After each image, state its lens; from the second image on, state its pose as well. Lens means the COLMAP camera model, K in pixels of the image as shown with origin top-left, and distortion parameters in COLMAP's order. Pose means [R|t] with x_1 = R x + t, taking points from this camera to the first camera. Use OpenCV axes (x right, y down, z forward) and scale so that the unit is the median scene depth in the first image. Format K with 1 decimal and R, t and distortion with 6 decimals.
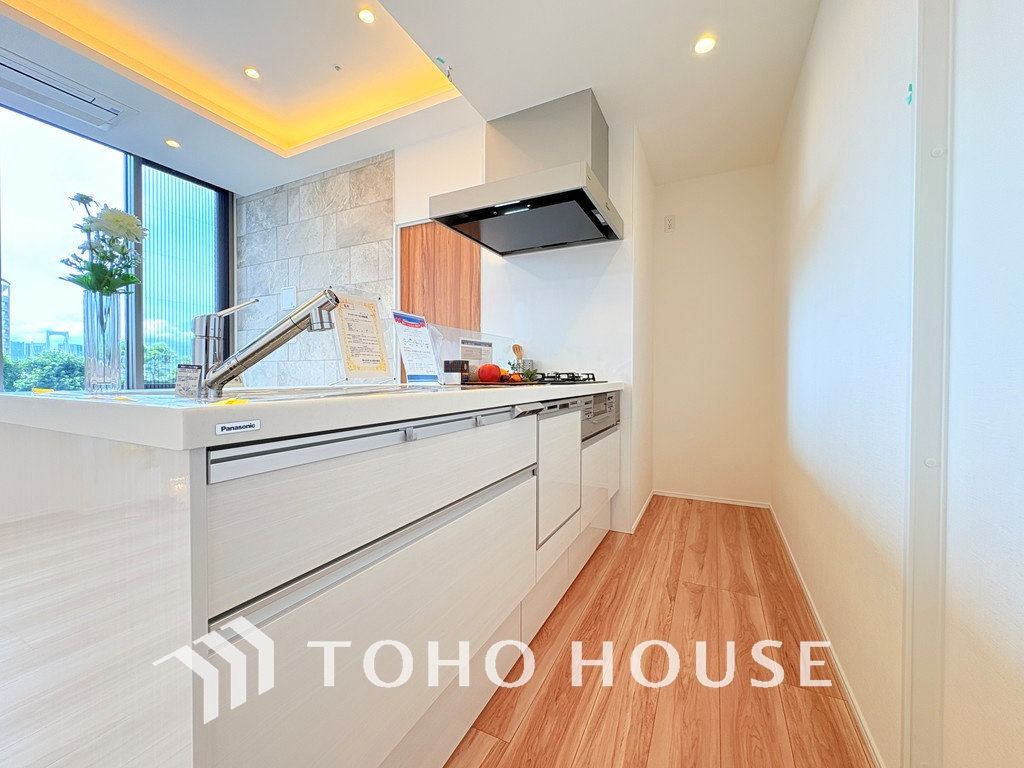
lens RADIAL K [[408.0, 0, 510.6], [0, 408.0, 380.4], [0, 0, 1]] dist [0.000321, -0.000268]
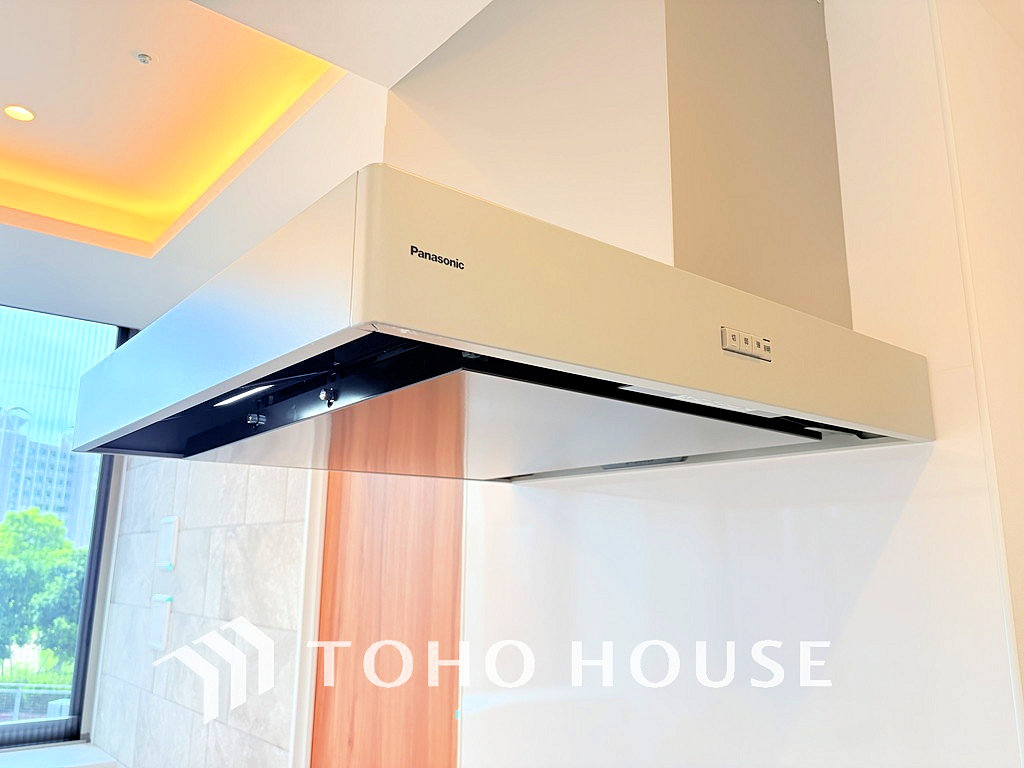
lens RADIAL K [[786.5, 0, 510.7], [0, 786.5, 385.2], [0, 0, 1]] dist [0.015840, -0.028697]
pose [[0.915787, -0.085665, -0.392422, 0.171388], [-0.006620, 0.973640, -0.227993, -0.200151], [0.401609, 0.211391, 0.891080, 0.394414]]
